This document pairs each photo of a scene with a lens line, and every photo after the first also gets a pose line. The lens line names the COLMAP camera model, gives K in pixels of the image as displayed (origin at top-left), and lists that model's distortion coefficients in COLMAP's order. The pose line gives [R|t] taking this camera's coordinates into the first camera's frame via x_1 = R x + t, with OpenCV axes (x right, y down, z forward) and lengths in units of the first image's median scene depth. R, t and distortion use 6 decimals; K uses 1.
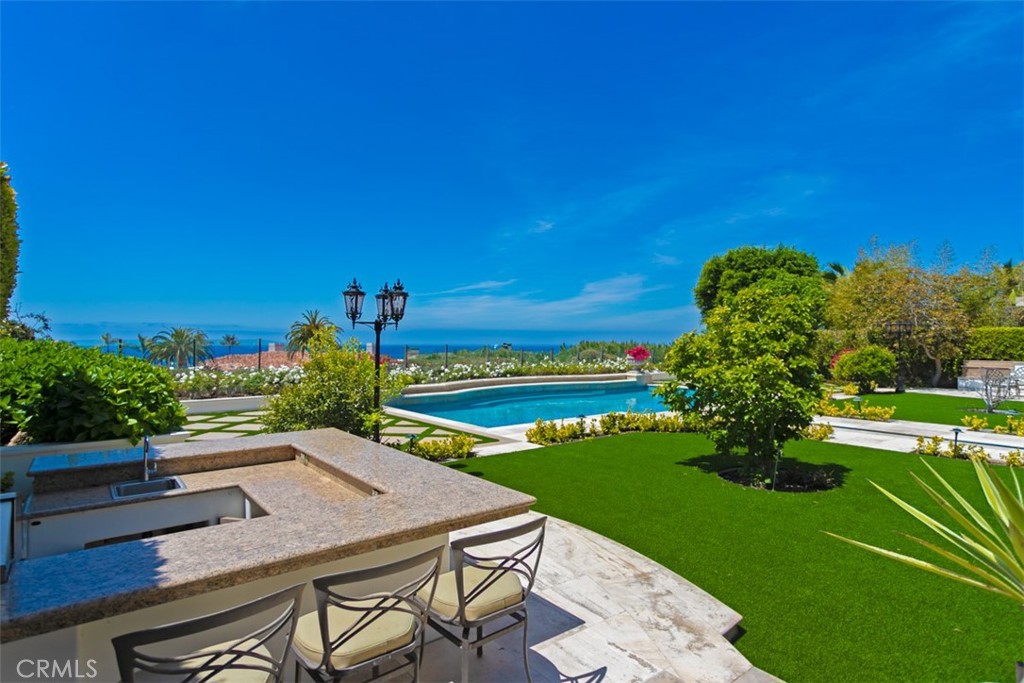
lens RADIAL K [[537.2, 0, 509.5], [0, 537.2, 338.5], [0, 0, 1]] dist [0.022350, -0.000247]
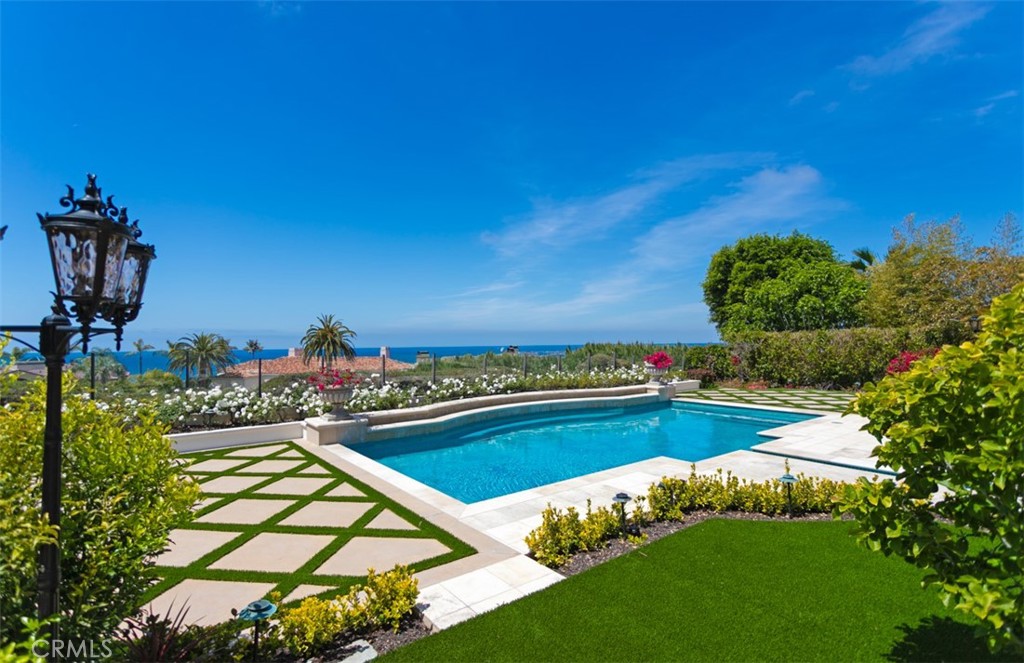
lens RADIAL K [[499.1, 0, 508.4], [0, 499.1, 331.1], [0, 0, 1]] dist [0.004149, 0.001186]
pose [[0.999761, -0.015580, -0.015330, 0.010537], [0.015351, 0.999771, -0.014921, -0.013444], [0.015559, 0.014682, 0.999771, 0.210128]]
